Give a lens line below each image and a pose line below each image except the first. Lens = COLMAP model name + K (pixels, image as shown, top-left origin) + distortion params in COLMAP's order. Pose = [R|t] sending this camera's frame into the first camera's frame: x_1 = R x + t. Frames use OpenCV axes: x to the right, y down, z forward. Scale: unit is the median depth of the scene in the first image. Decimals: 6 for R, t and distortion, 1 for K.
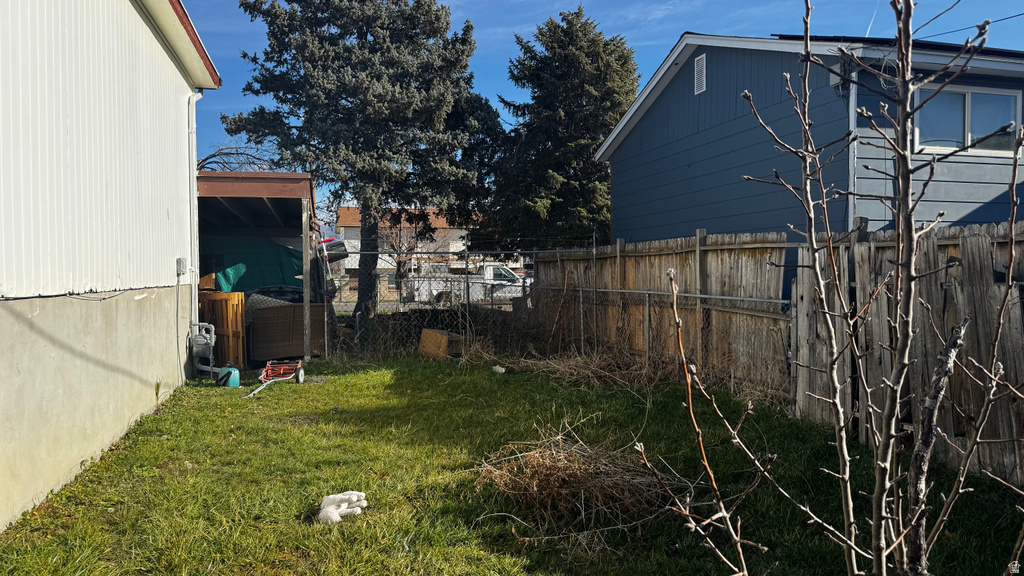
lens RADIAL K [[757.9, 0, 512.0], [0, 757.9, 288.0], [0, 0, 1]] dist [0.089956, -0.076154]
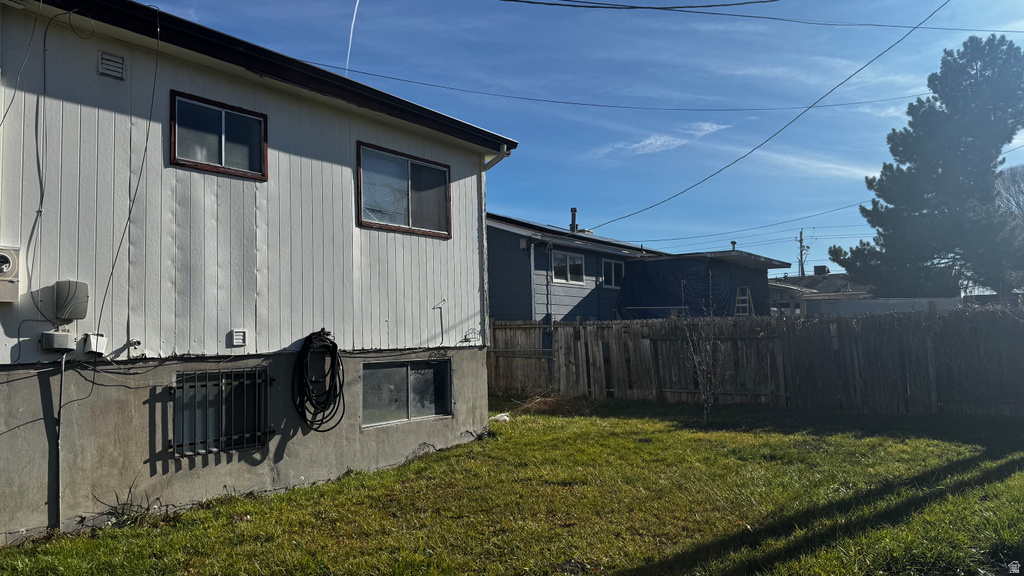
lens RADIAL K [[757.9, 0, 512.0], [0, 757.9, 288.0], [0, 0, 1]] dist [0.089956, -0.076154]
pose [[0.800302, 0.028829, 0.598903, -0.989018], [0.030262, 0.995628, -0.088364, 0.026716], [-0.598833, 0.088842, 0.795931, -0.711299]]
